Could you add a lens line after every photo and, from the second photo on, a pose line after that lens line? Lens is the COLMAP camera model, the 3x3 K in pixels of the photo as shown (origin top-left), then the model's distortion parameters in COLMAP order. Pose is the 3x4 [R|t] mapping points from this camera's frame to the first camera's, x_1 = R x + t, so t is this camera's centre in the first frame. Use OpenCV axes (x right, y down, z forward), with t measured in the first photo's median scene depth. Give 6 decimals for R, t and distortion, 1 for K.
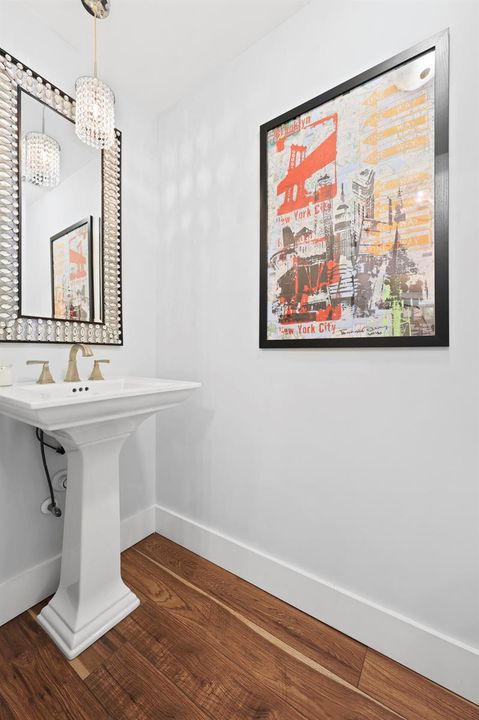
lens RADIAL K [[288.9, 0, 239.5], [0, 288.9, 360.0], [0, 0, 1]] dist [-0.000504, -0.000270]
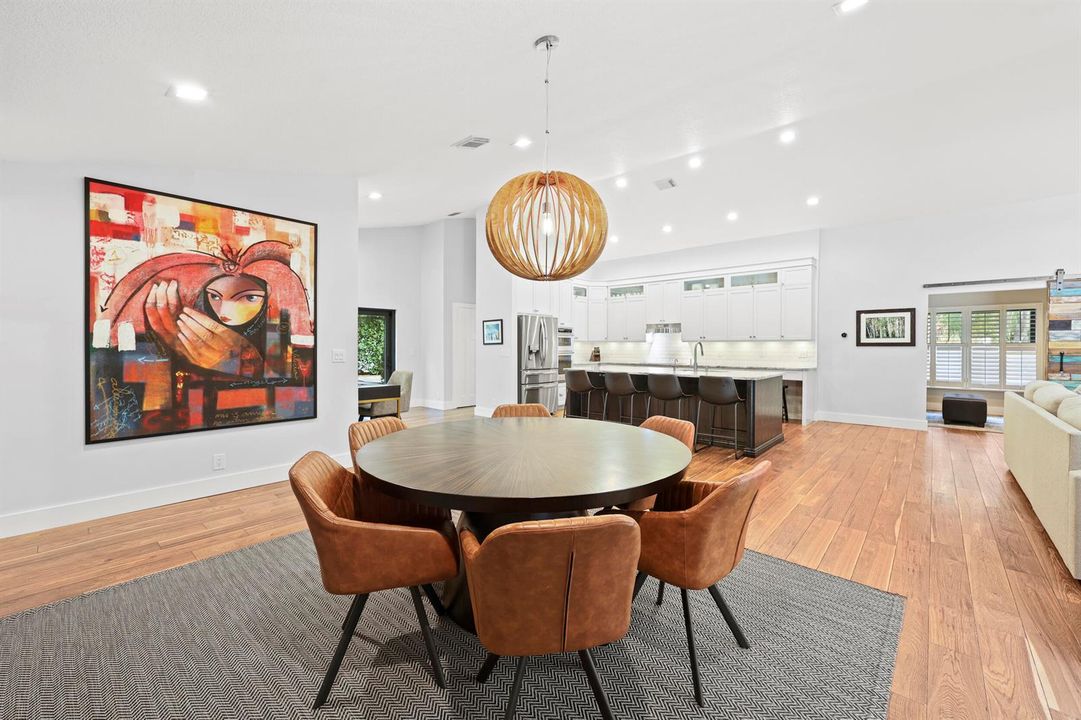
lens RADIAL K [[433.8, 0, 542.8], [0, 433.8, 353.2], [0, 0, 1]] dist [-0.000504, -0.000270]
pose [[0.992425, 0.002065, -0.122834, -2.330717], [-0.001880, 0.999997, 0.001626, 0.023308], [0.122837, -0.001382, 0.992426, -3.344020]]
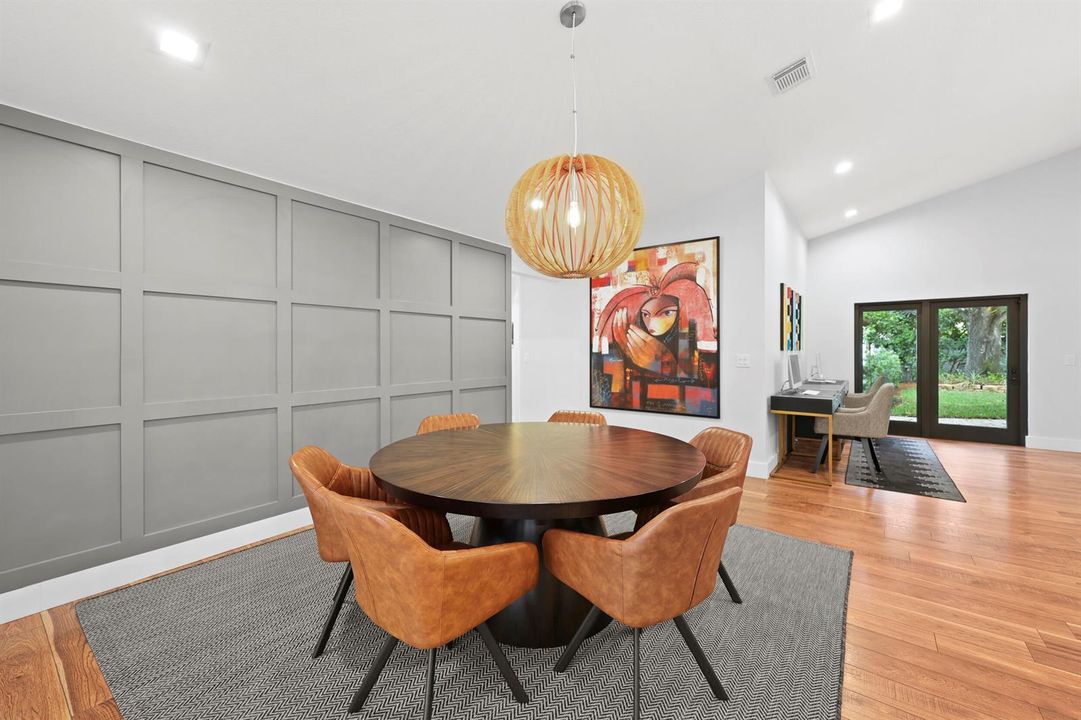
lens RADIAL K [[433.8, 0, 542.8], [0, 433.8, 353.2], [0, 0, 1]] dist [-0.000504, -0.000270]
pose [[-0.038222, 0.002734, -0.999266, -1.257809], [-0.012373, 0.999918, 0.003209, 0.007739], [0.999193, 0.012487, -0.038186, -2.026701]]
